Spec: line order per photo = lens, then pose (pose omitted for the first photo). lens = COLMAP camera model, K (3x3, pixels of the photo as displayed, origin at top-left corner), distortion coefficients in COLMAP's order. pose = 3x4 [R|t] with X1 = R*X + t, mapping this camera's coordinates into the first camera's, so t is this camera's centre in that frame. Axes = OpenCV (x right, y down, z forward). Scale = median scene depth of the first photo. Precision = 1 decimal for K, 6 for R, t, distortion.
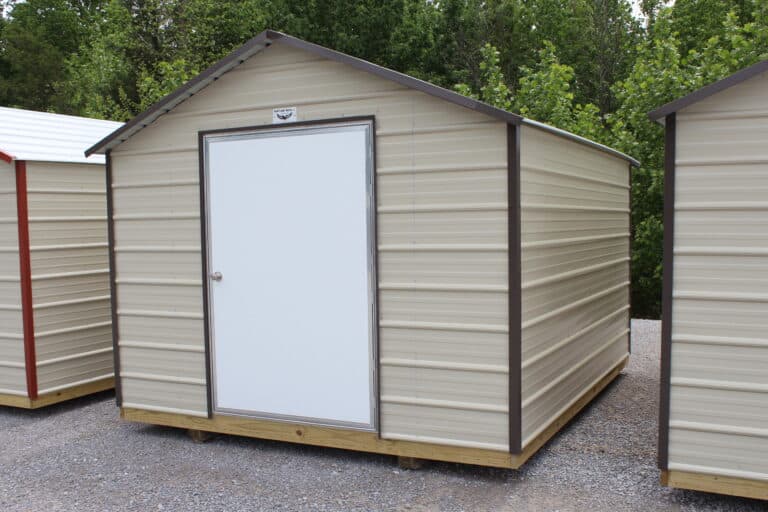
lens RADIAL K [[827.1, 0, 384.0], [0, 827.1, 256.0], [0, 0, 1]] dist [-0.178910, 0.019011]
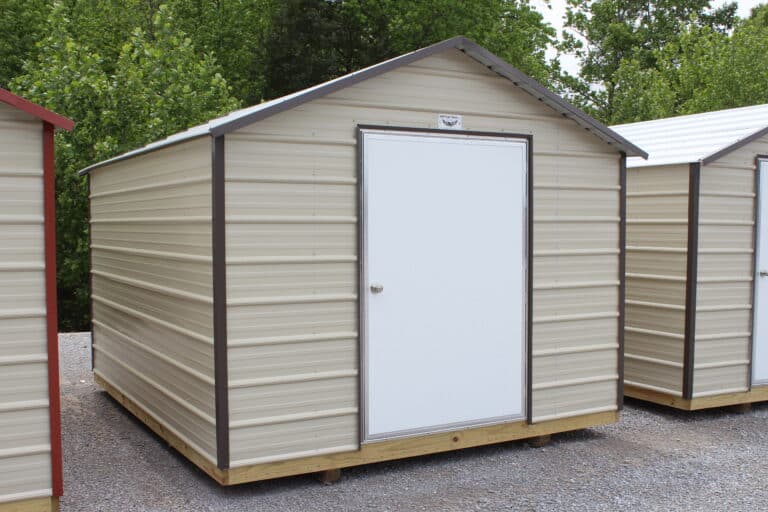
lens RADIAL K [[855.5, 0, 384.0], [0, 855.5, 272.1], [0, 0, 1]] dist [-0.118000, -0.006130]
pose [[0.558045, -0.029027, 0.829303, -1.025758], [0.031996, 0.999397, 0.013449, -0.005900], [-0.829194, 0.019029, 0.558637, 0.491981]]
